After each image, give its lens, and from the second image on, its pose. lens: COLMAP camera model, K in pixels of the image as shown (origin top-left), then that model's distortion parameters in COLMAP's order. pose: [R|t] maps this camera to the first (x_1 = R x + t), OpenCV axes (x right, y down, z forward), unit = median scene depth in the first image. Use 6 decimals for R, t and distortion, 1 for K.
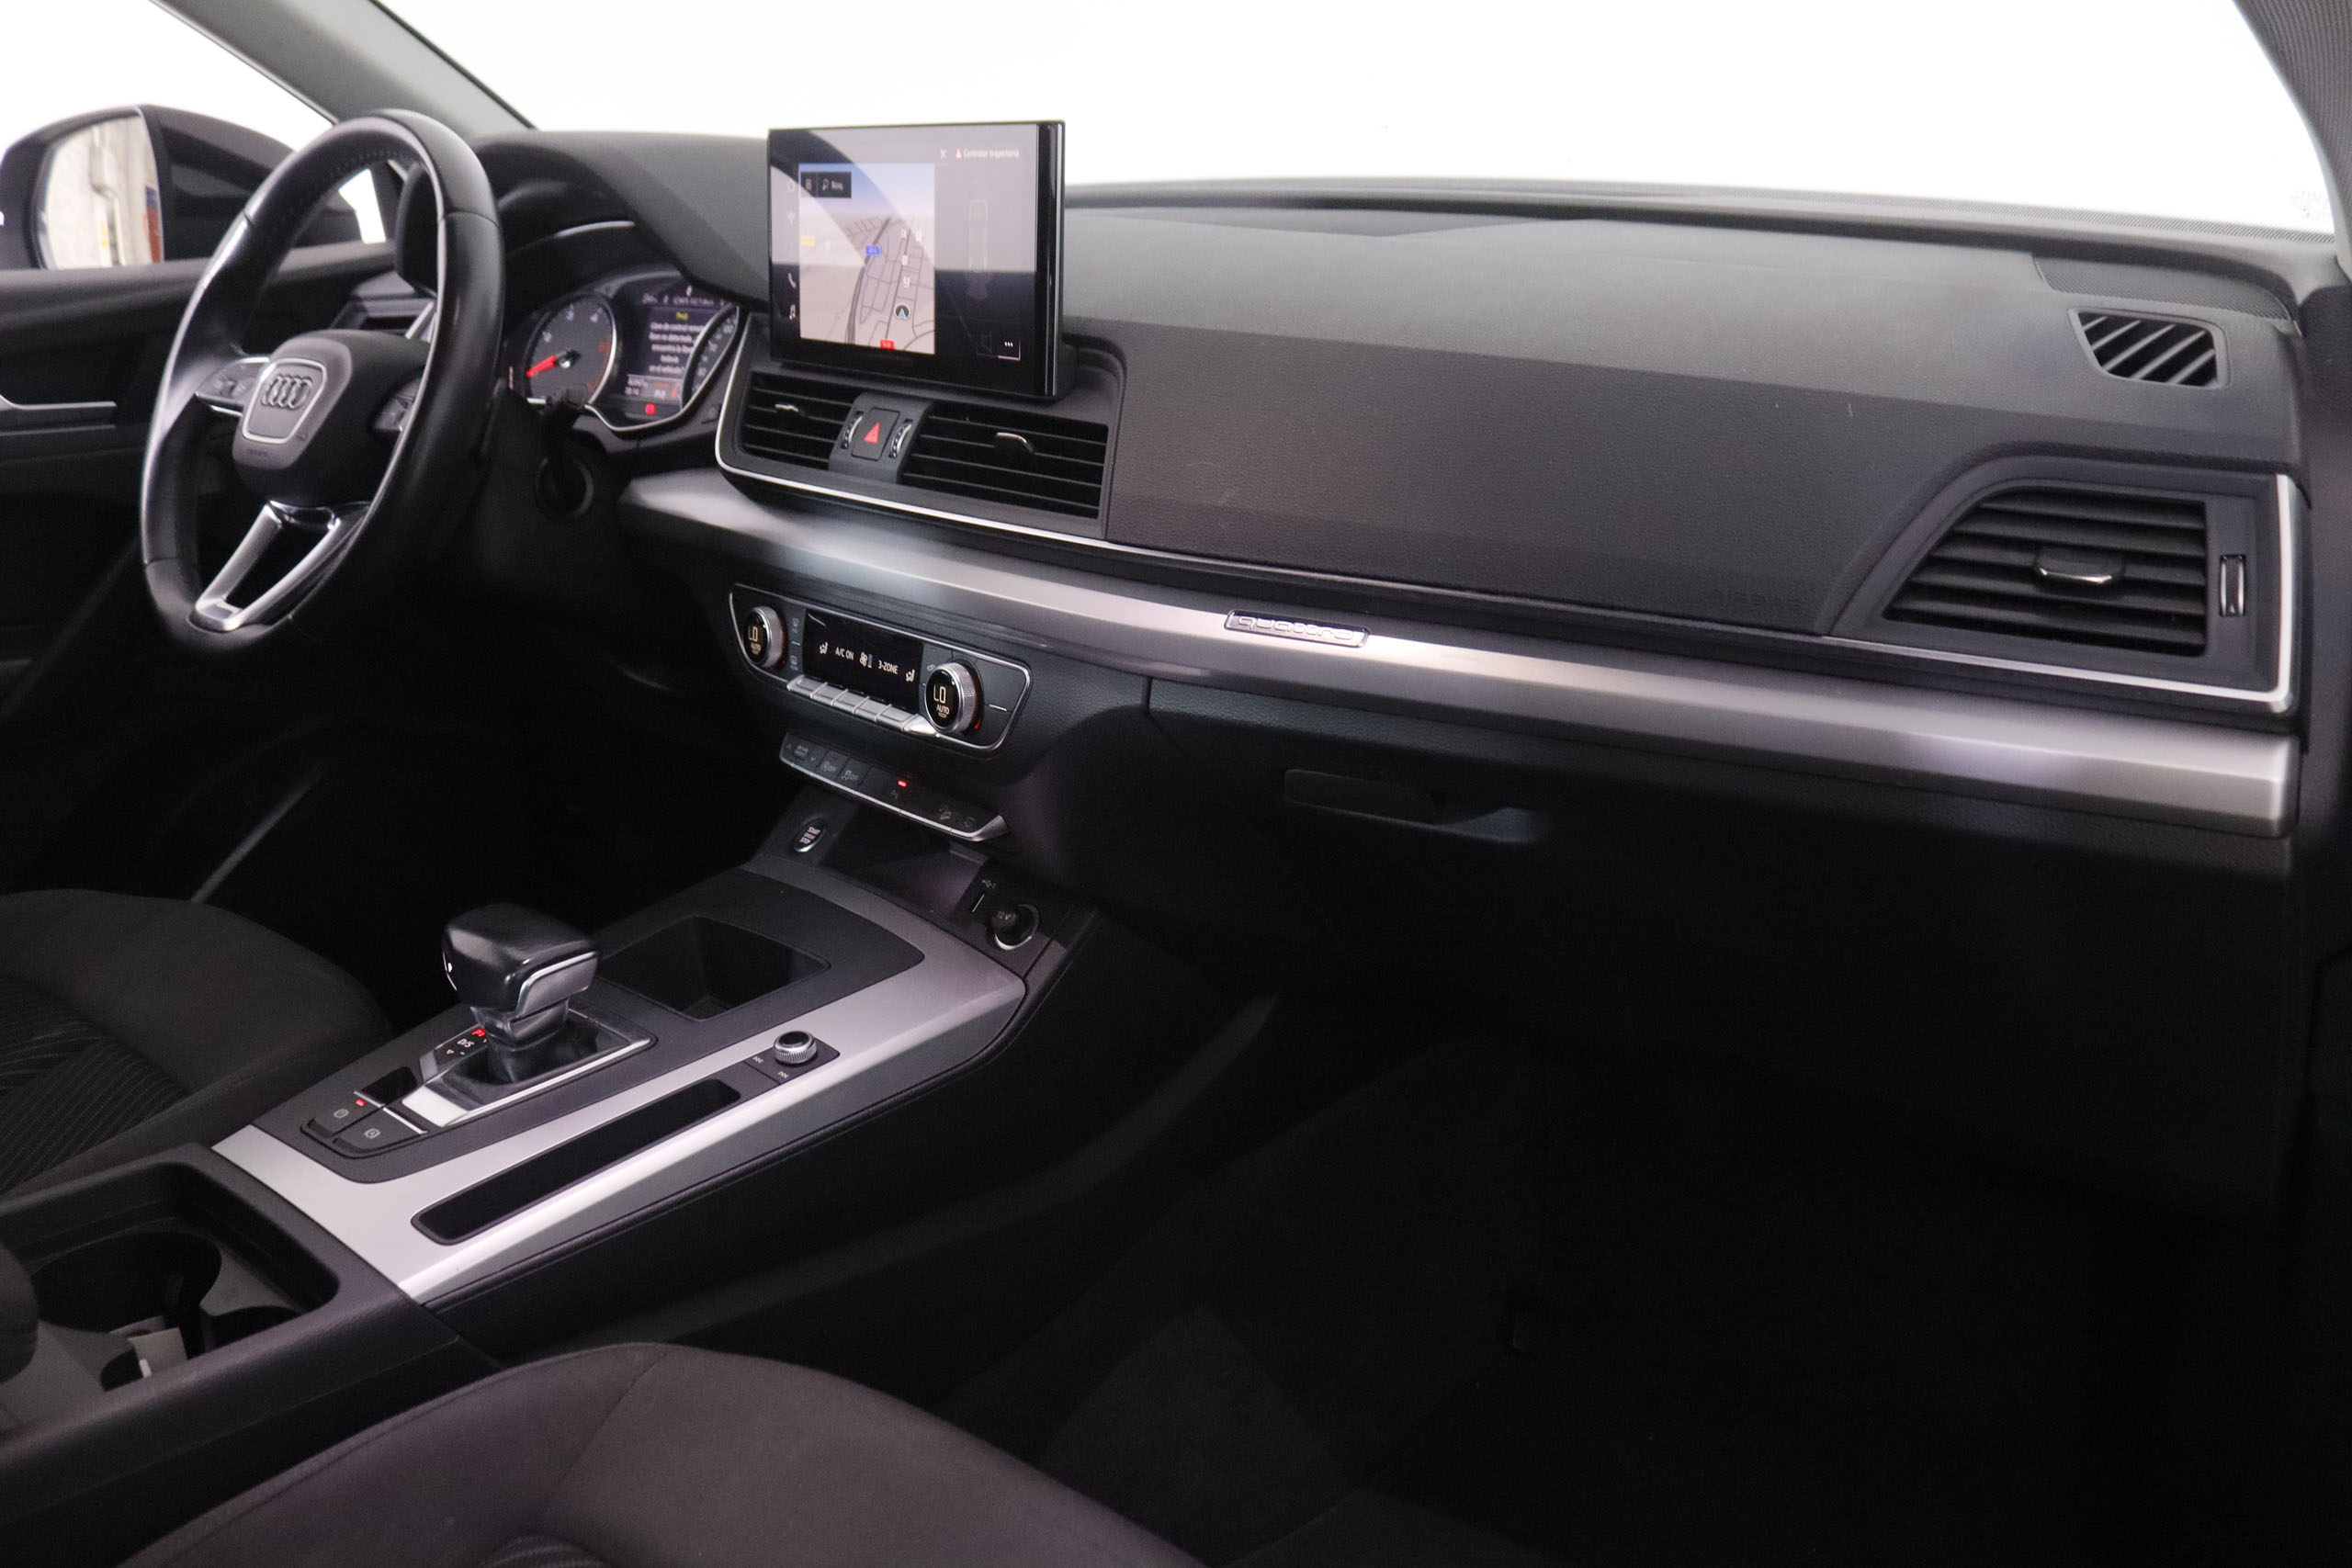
lens RADIAL K [[1953.4, 0, 1204.0], [0, 1953.4, 793.8], [0, 0, 1]] dist [-0.190130, 0.233147]
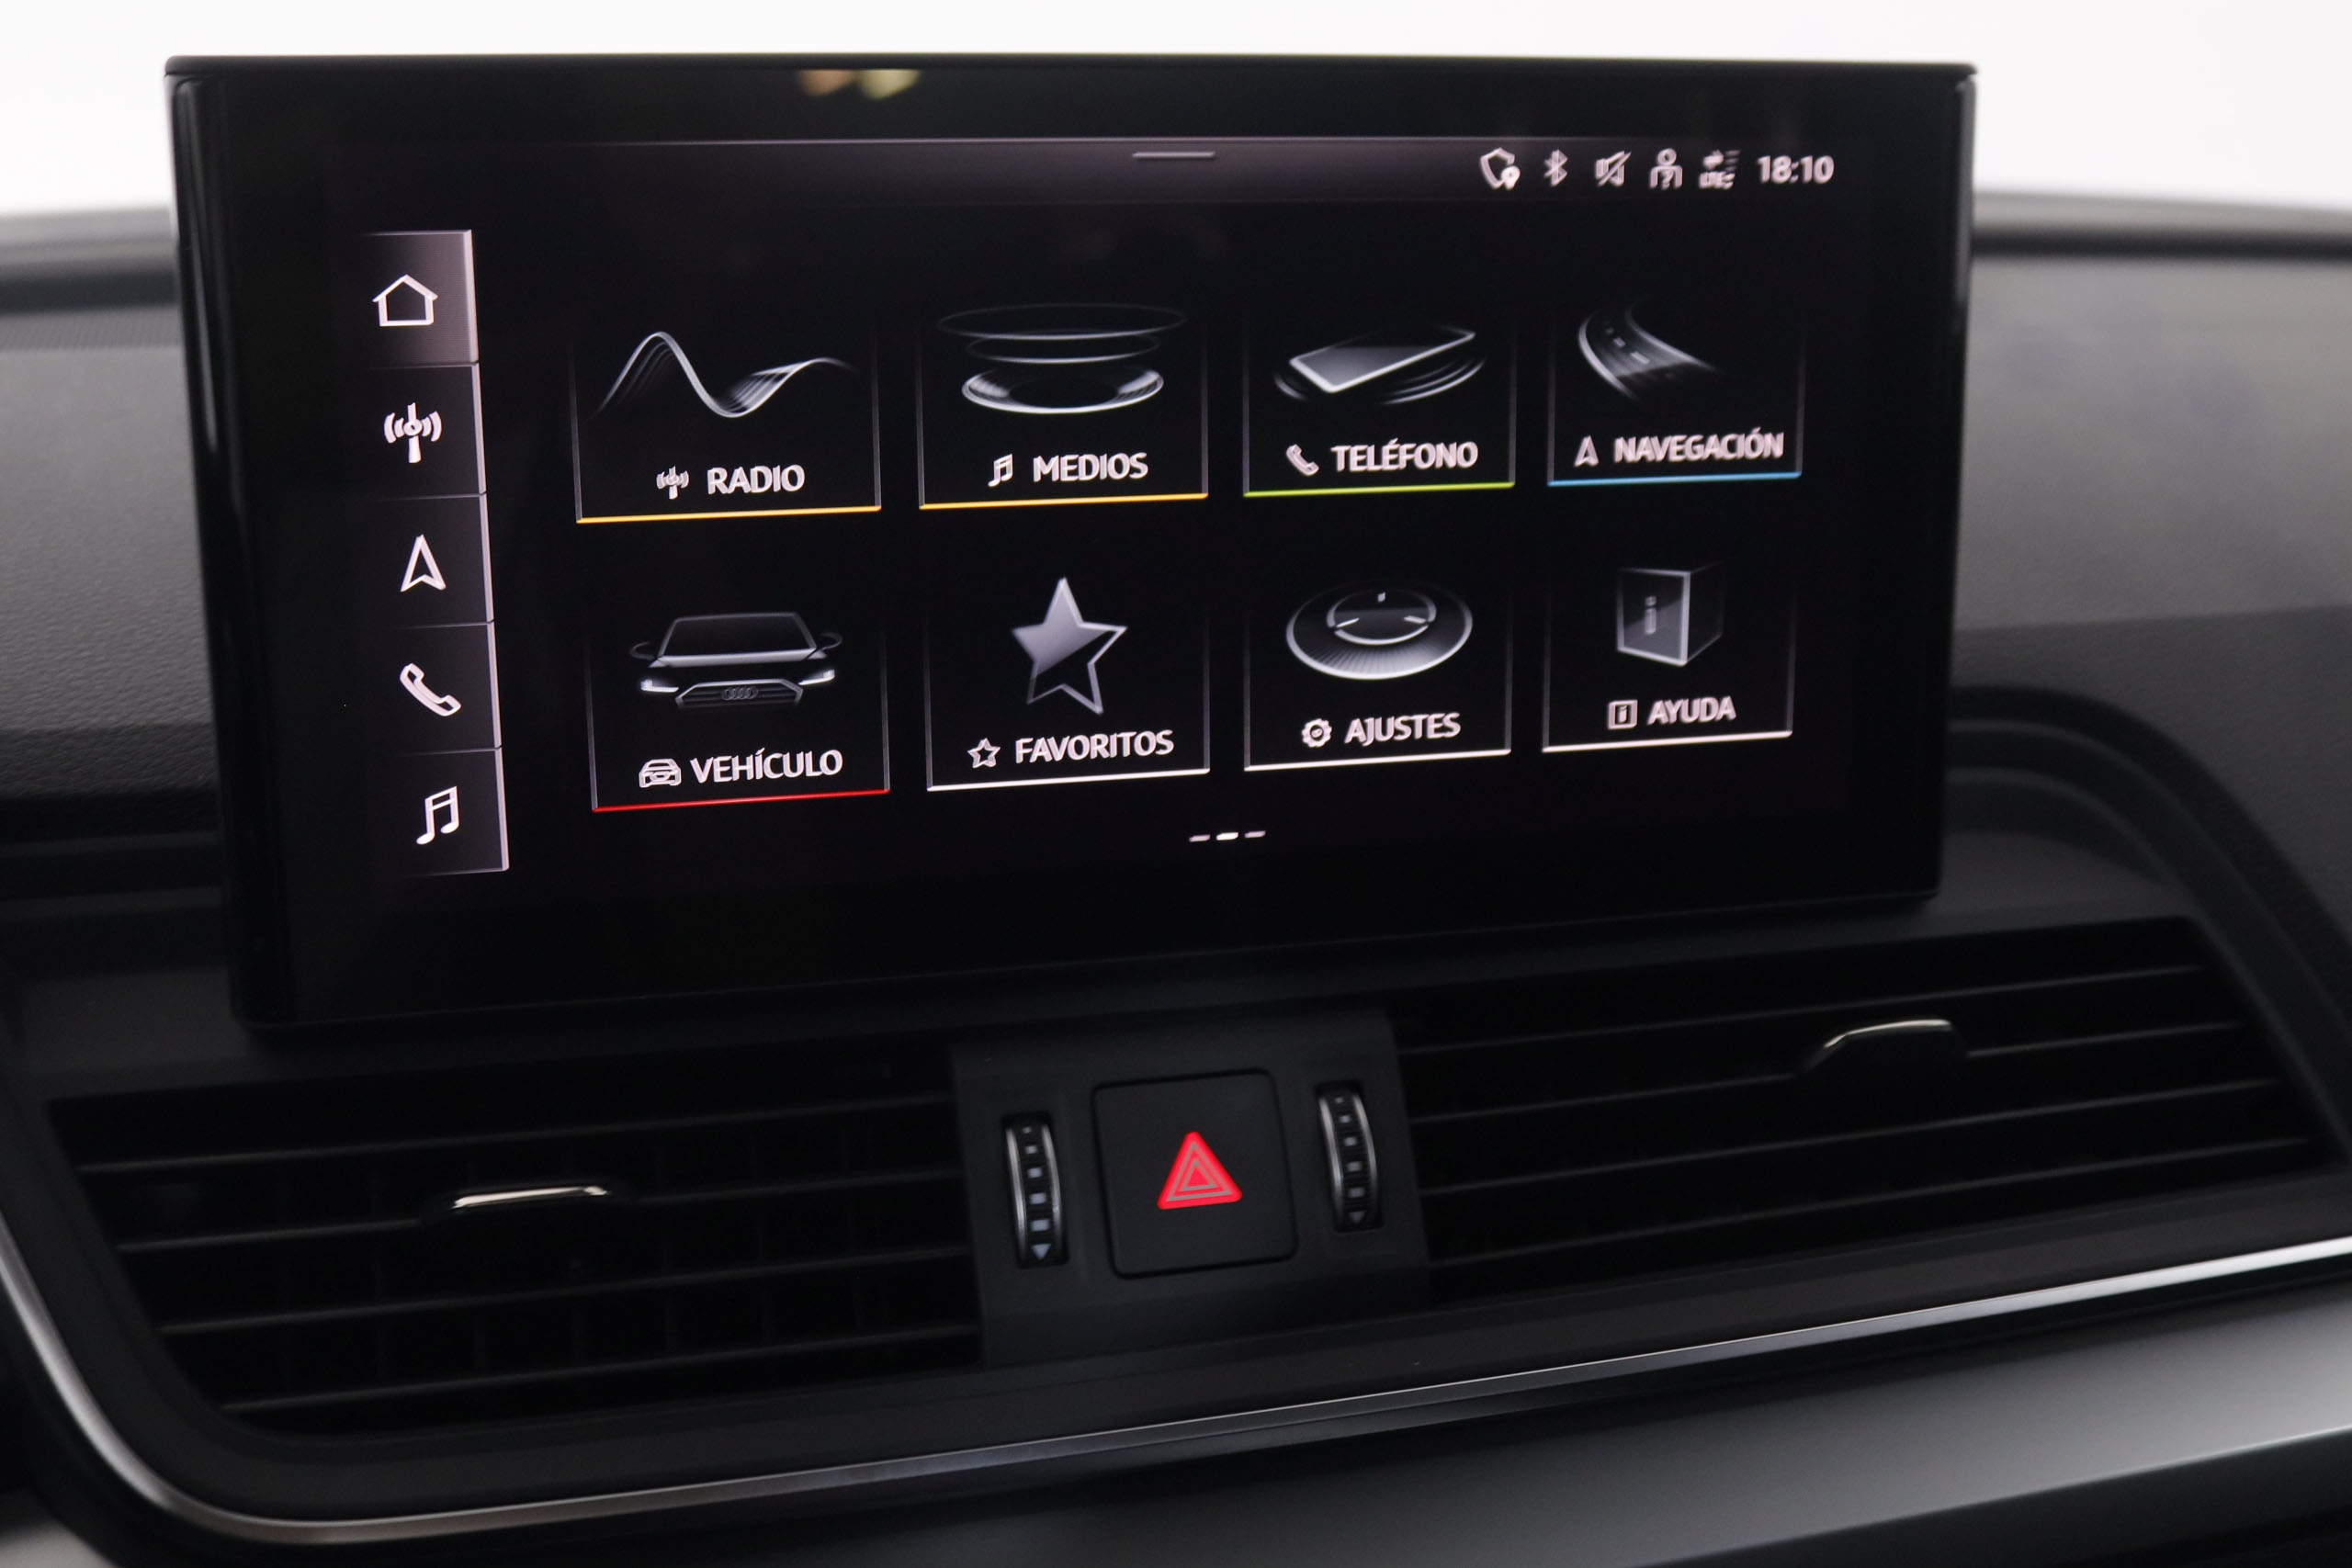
lens RADIAL K [[2674.3, 0, 1176.0], [0, 2674.3, 784.0], [0, 0, 1]] dist [-0.078936, 0.006239]
pose [[0.462099, -0.226178, 0.857501, -0.493004], [0.283030, 0.953977, 0.099102, -0.280284], [-0.840451, 0.196904, 0.504847, 0.802148]]
